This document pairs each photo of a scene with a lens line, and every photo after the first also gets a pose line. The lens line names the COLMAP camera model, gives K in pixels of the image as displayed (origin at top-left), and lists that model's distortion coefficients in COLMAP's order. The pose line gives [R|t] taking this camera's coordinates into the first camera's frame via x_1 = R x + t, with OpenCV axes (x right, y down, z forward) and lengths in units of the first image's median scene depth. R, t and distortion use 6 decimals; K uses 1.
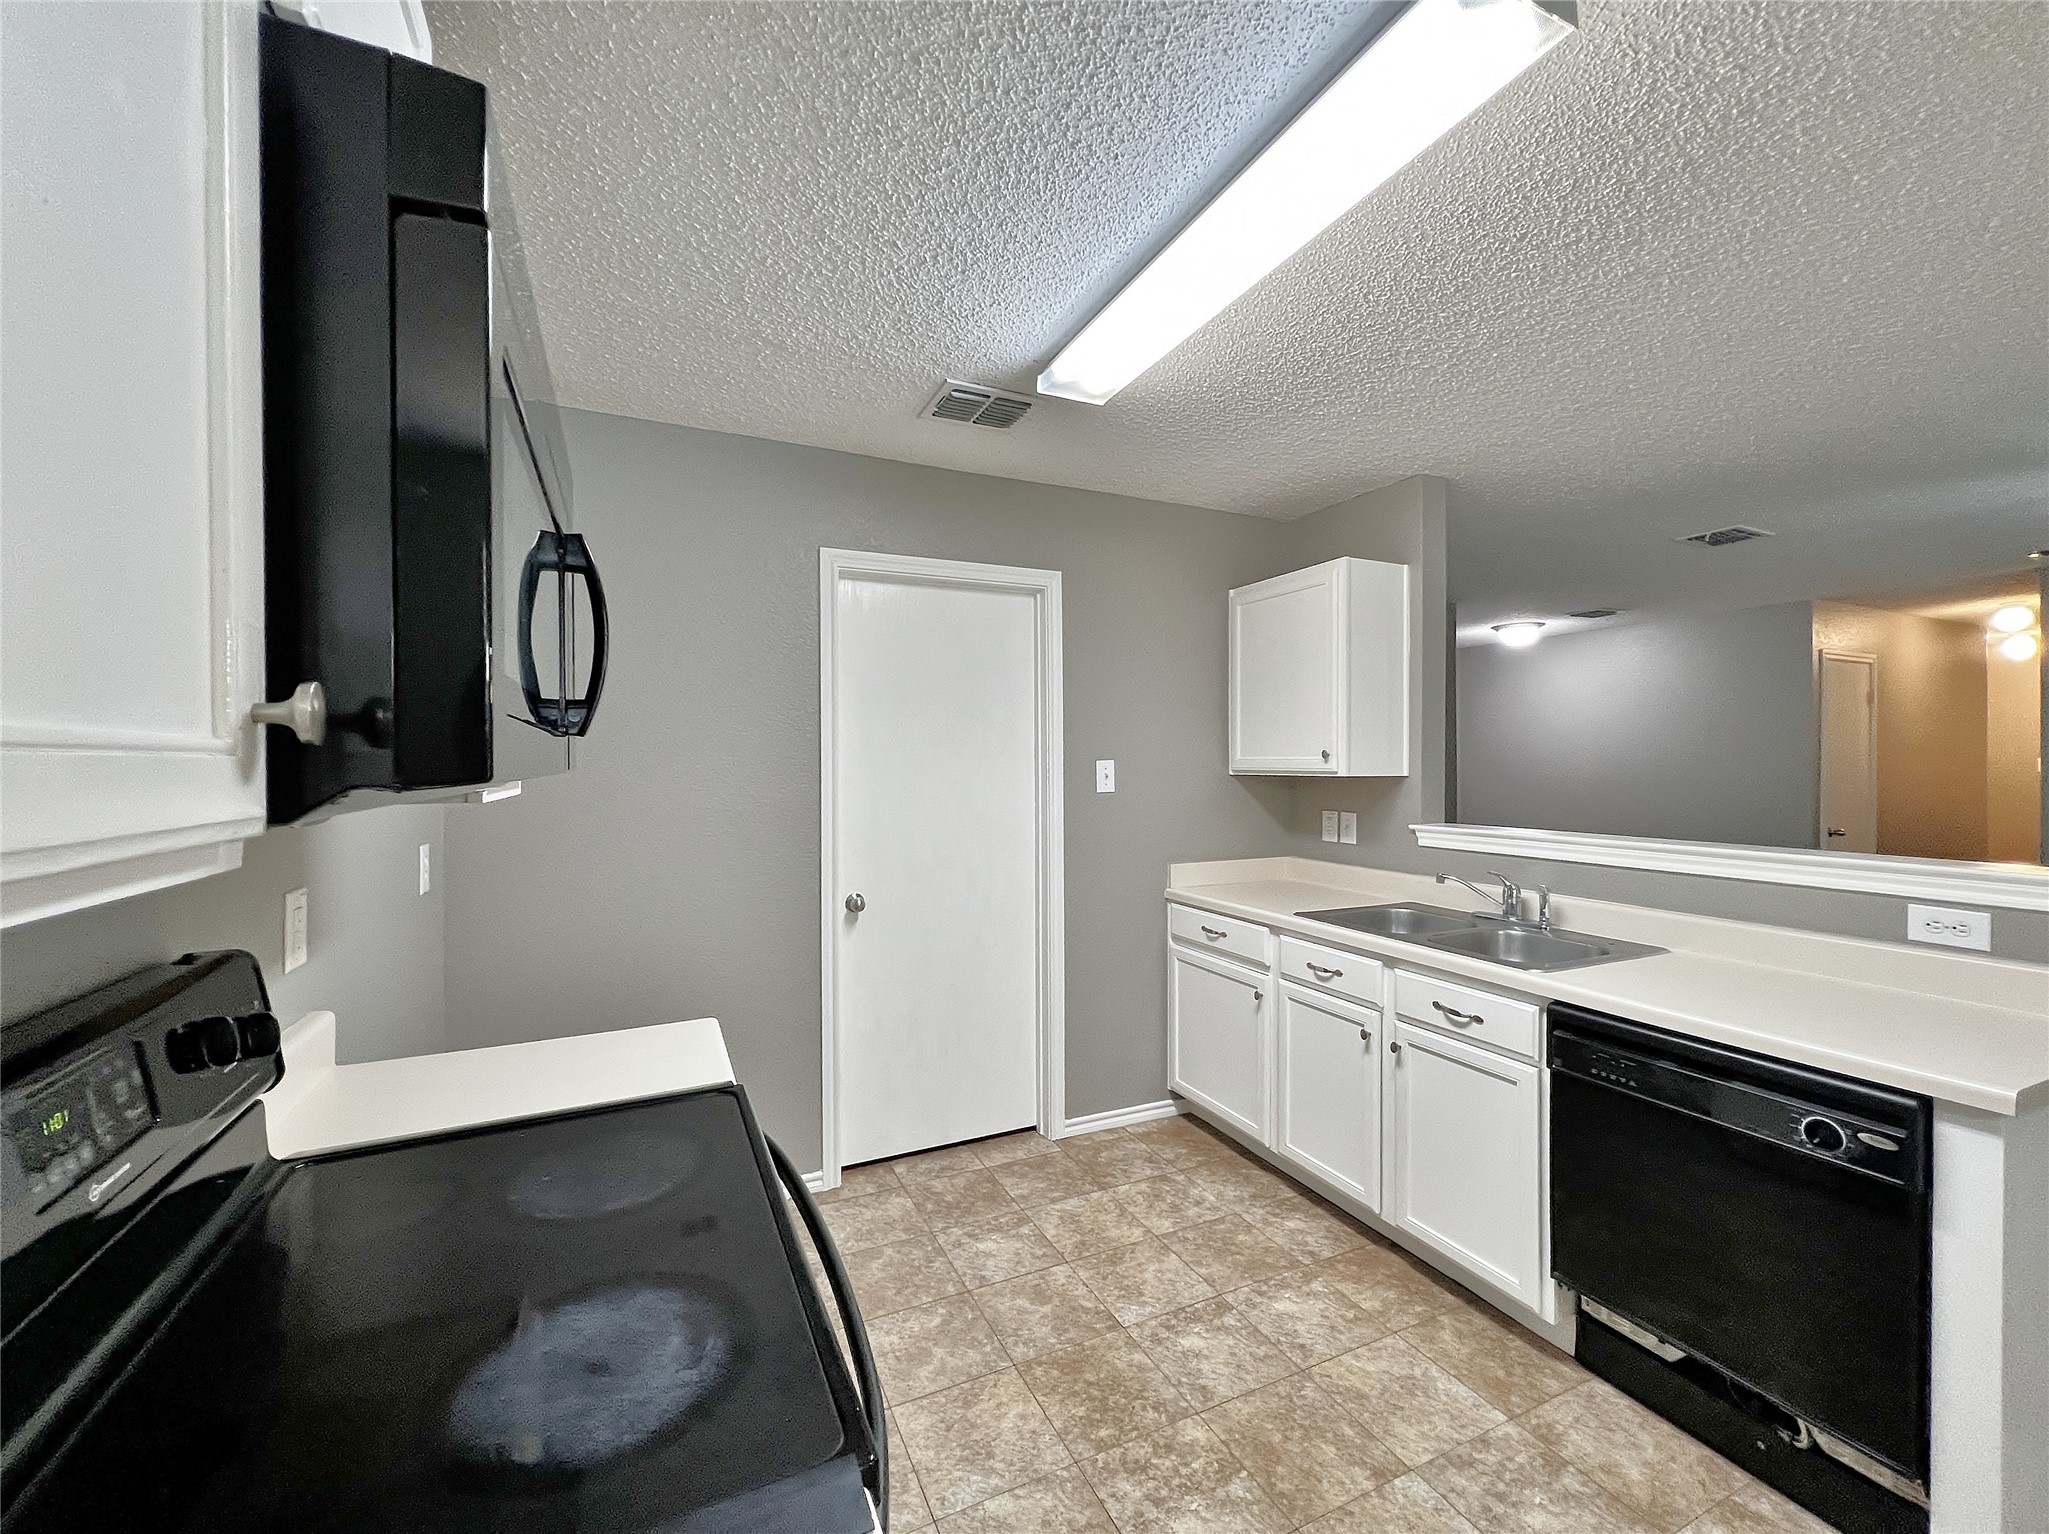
lens RADIAL K [[831.4, 0, 1017.1], [0, 831.4, 765.0], [0, 0, 1]] dist [-0.003011, 0.001636]
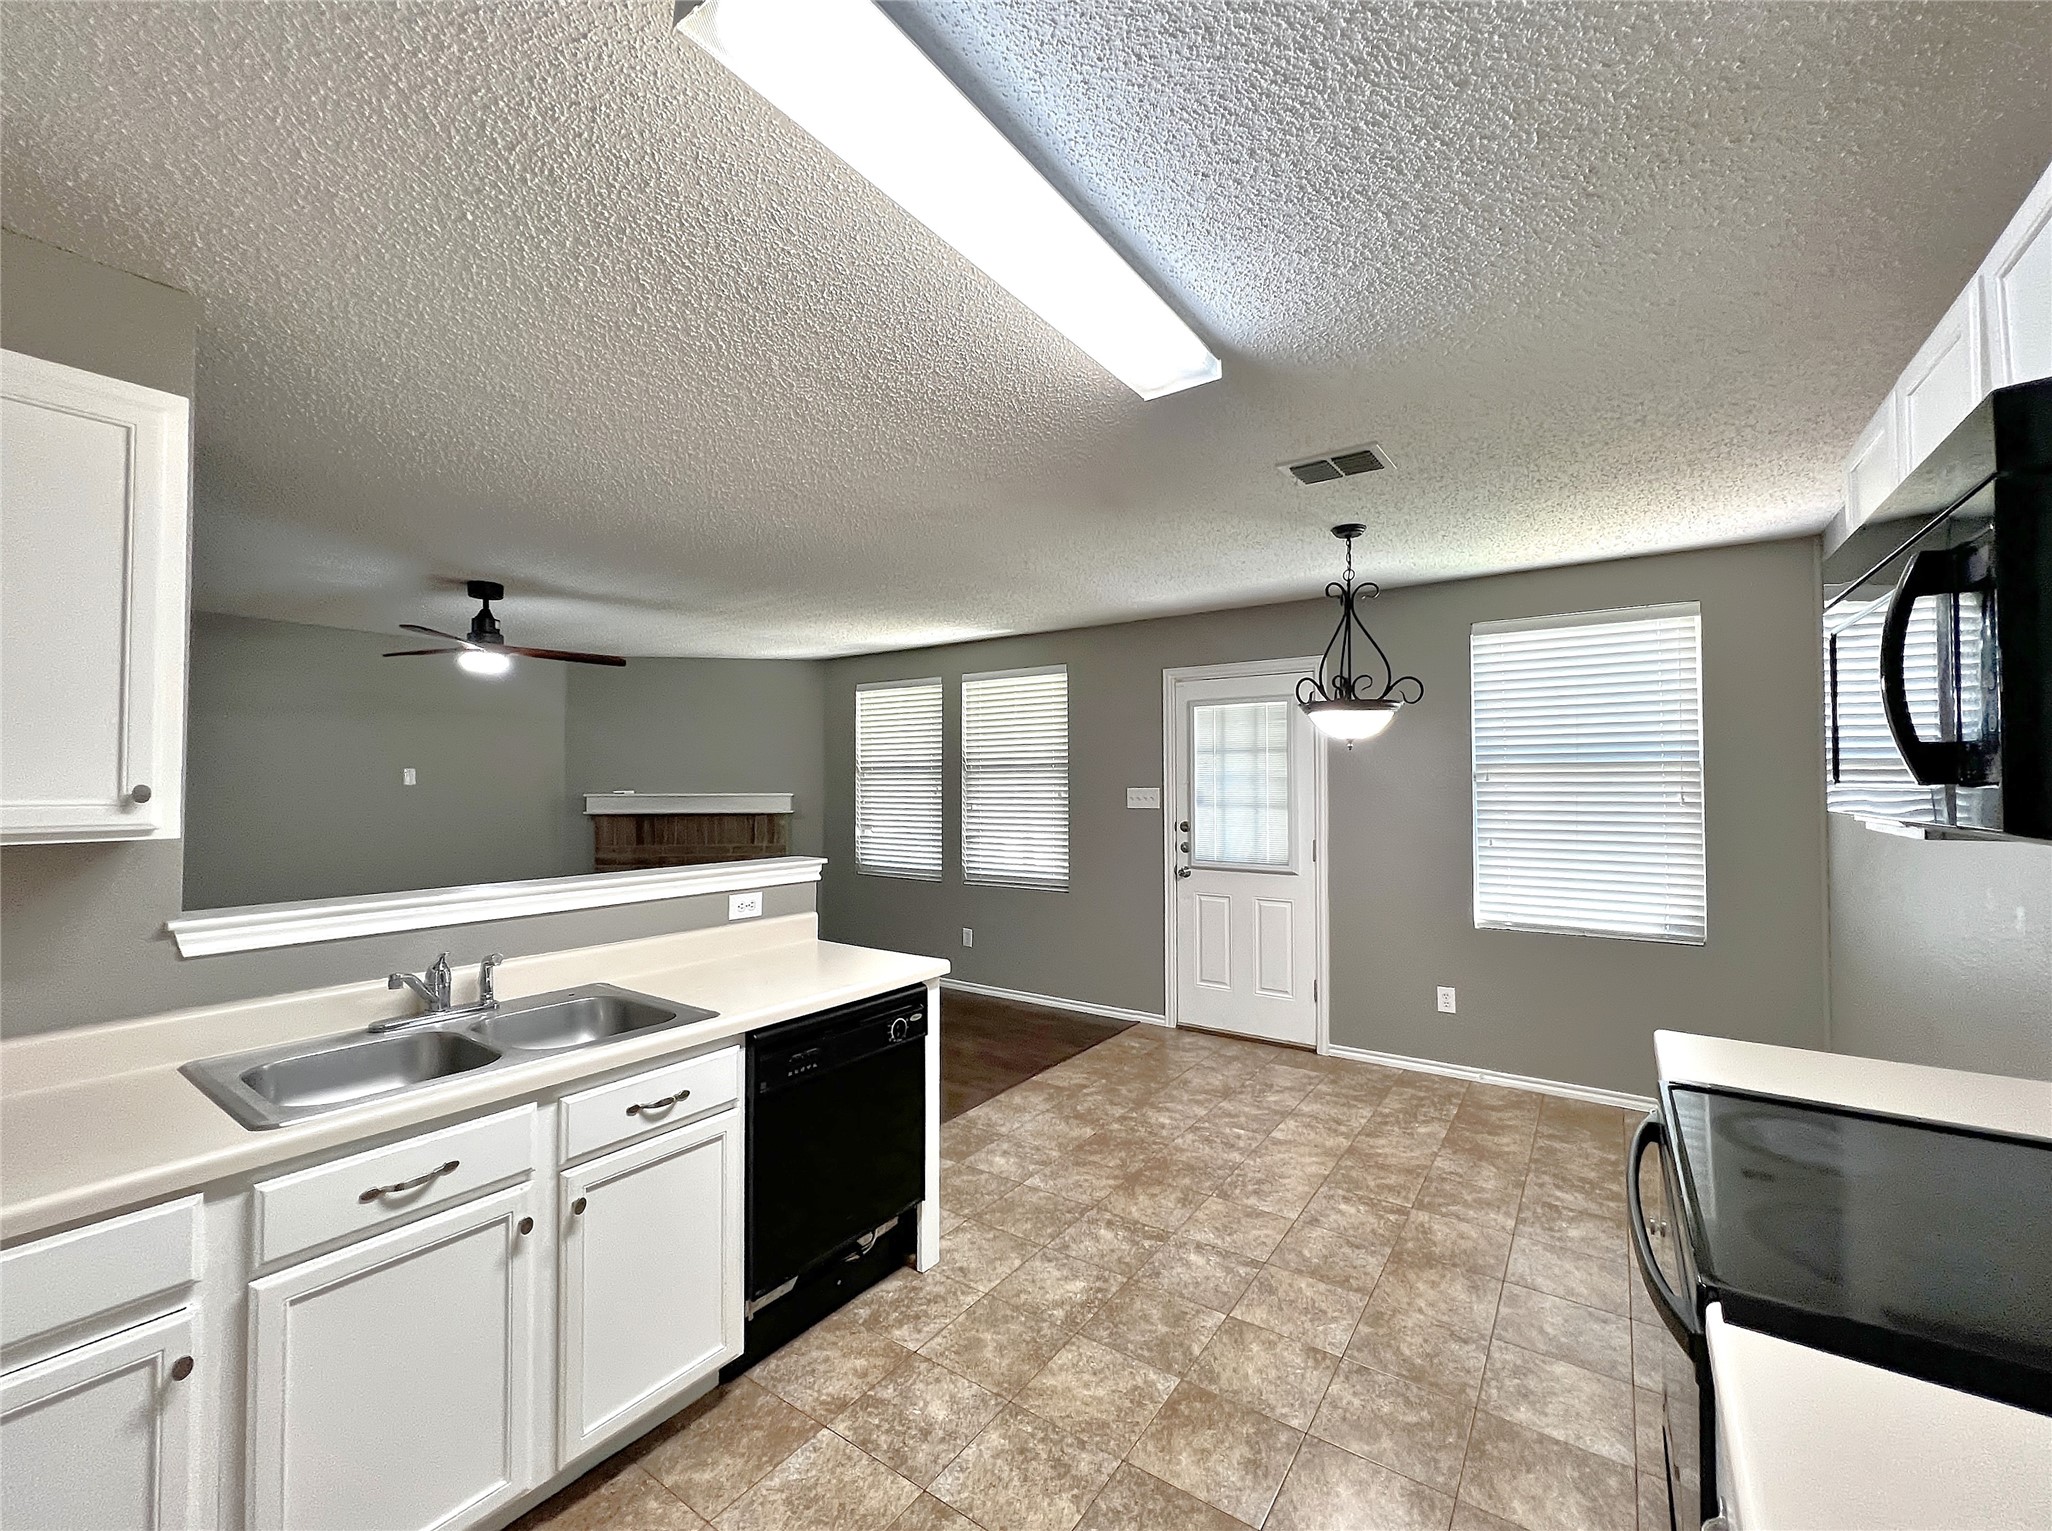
lens RADIAL K [[832.6, 0, 1036.8], [0, 832.6, 764.1], [0, 0, 1]] dist [-0.003011, 0.001636]
pose [[-0.509934, 0.023827, 0.859883, -0.392995], [0.005413, 0.999685, -0.024491, -0.020781], [-0.860197, -0.007834, -0.509903, 1.100127]]
